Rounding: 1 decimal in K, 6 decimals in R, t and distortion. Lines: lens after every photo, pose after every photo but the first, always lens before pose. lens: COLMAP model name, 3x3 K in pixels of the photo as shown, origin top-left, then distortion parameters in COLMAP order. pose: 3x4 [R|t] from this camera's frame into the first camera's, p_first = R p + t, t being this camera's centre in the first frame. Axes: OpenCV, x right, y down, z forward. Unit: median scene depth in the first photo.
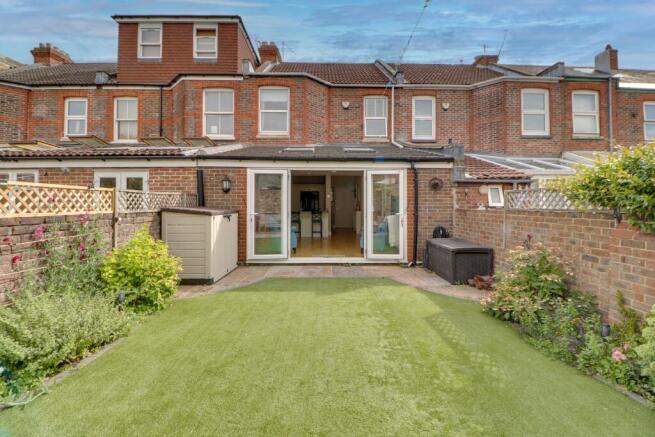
lens RADIAL K [[299.2, 0, 329.0], [0, 299.2, 205.3], [0, 0, 1]] dist [0.000010, -0.000002]
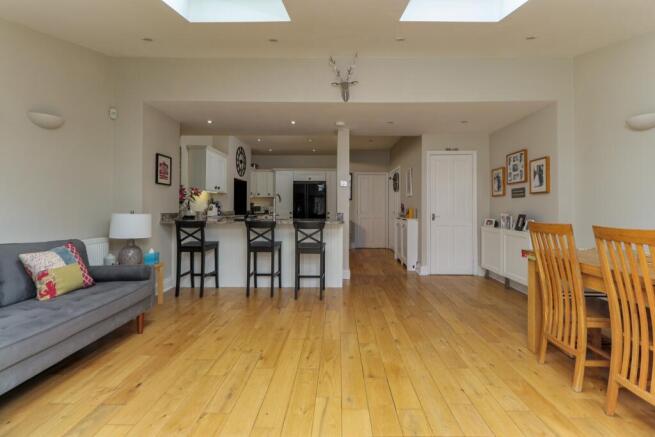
lens RADIAL K [[299.2, 0, 329.0], [0, 299.2, 205.3], [0, 0, 1]] dist [0.000010, -0.000002]
pose [[0.999061, 0.005161, -0.043023, -0.002944], [-0.005302, 0.999981, -0.003182, 0.003483], [0.043005, 0.003407, 0.999069, 0.630705]]
